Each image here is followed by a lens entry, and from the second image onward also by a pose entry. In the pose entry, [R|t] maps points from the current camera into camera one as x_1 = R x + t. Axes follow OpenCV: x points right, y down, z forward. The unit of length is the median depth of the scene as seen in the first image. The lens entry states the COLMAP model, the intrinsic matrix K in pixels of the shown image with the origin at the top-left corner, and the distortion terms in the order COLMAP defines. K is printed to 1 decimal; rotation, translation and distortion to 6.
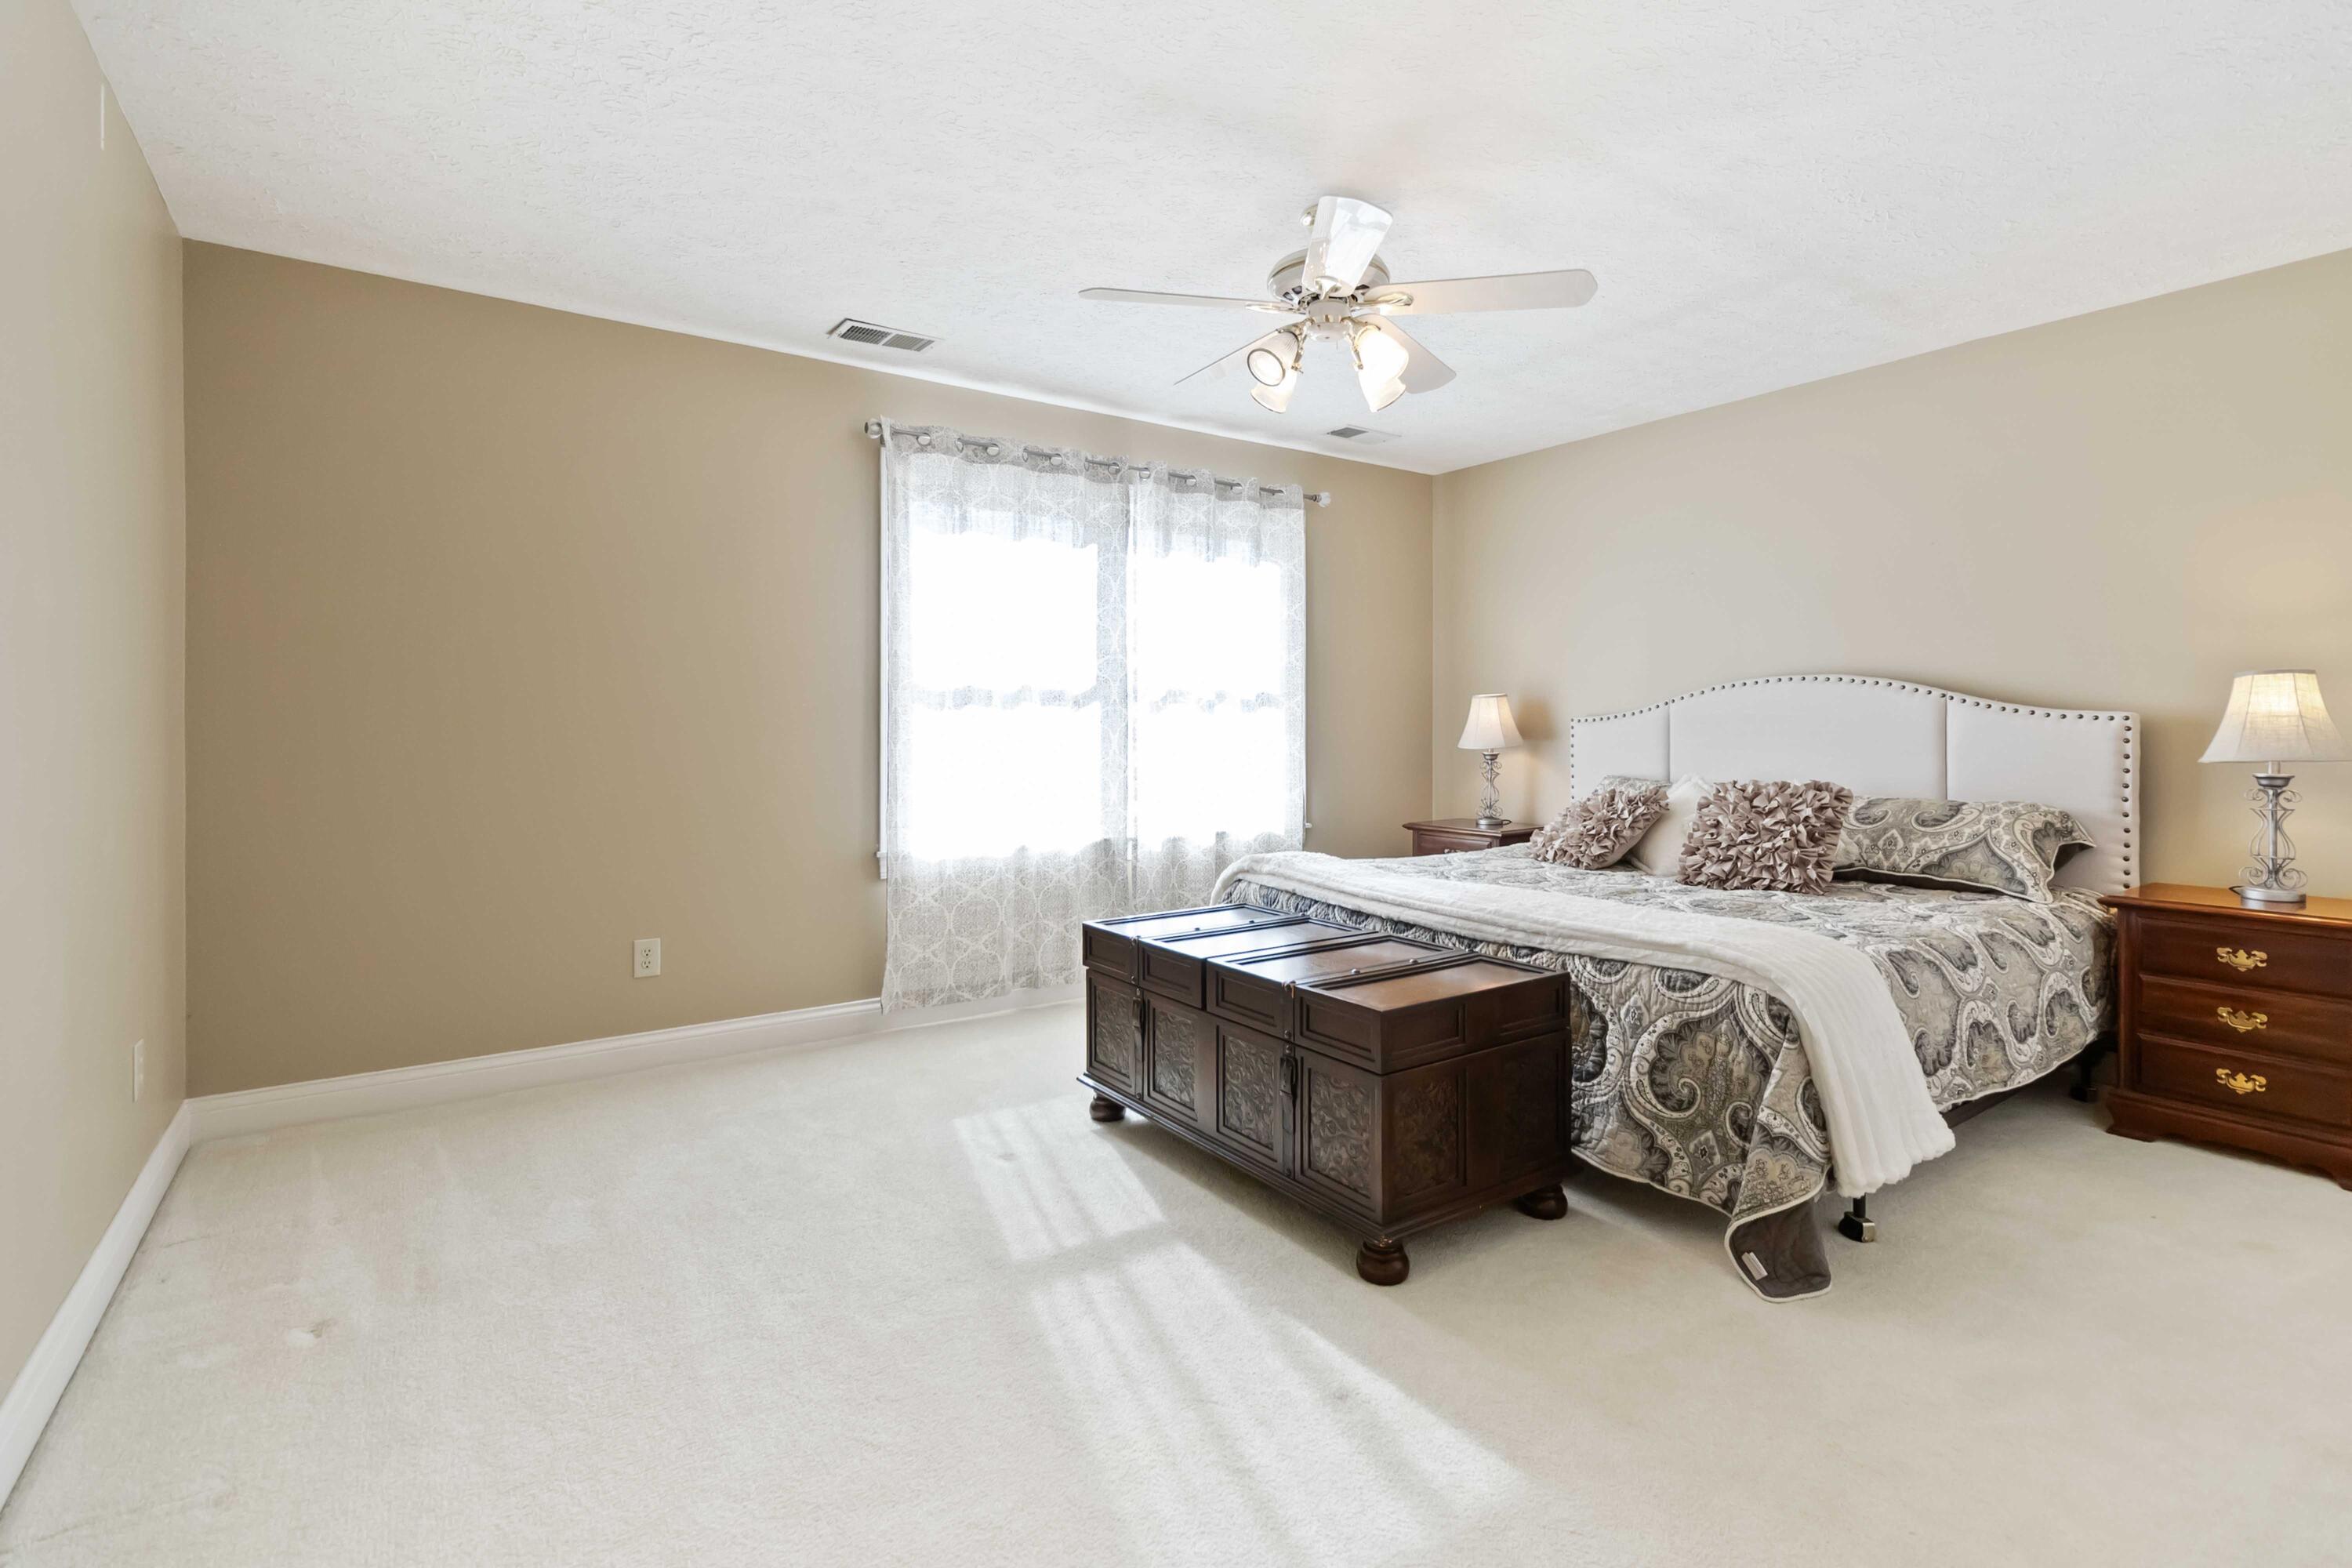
lens RADIAL K [[1099.6, 0, 1148.7], [0, 1099.6, 723.5], [0, 0, 1]] dist [-0.001165, -0.000222]
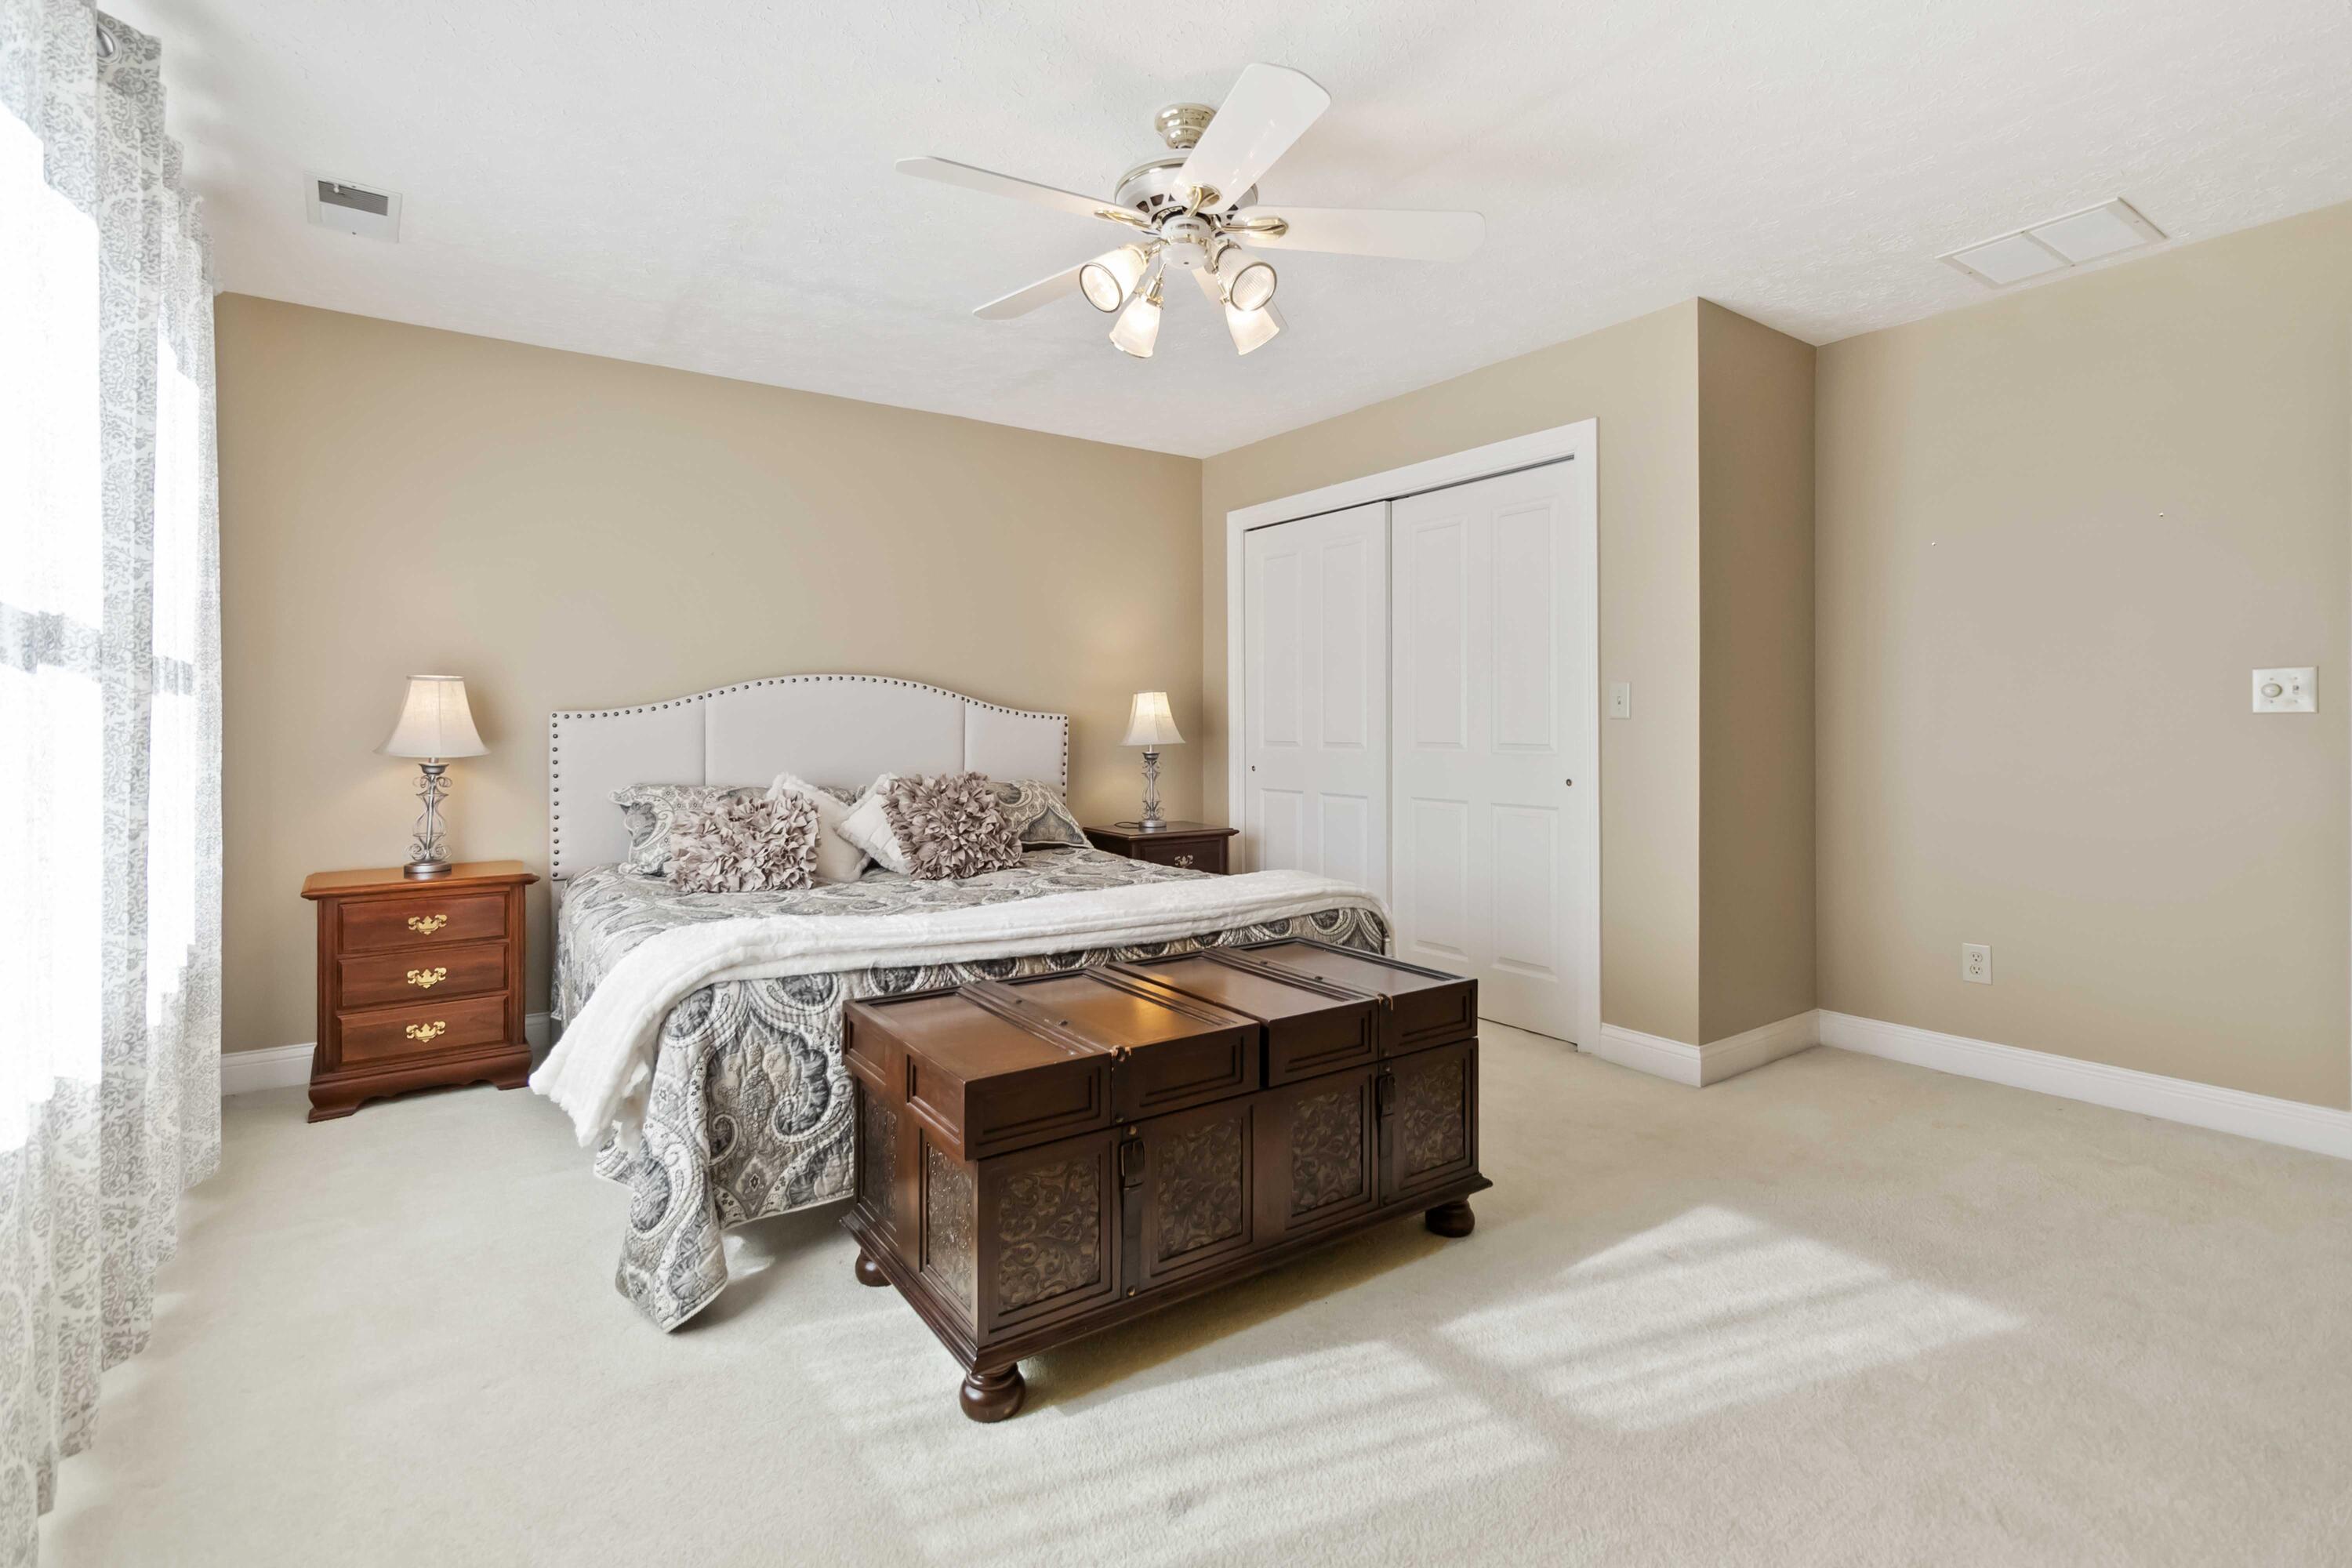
lens RADIAL K [[1099.6, 0, 1161.1], [0, 1099.6, 733.4], [0, 0, 1]] dist [-0.001165, -0.000222]
pose [[-0.029318, -0.007829, 0.999539, -0.678063], [-0.006370, 0.999950, 0.007645, 0.003300], [-0.999550, -0.006143, -0.029366, 1.032969]]
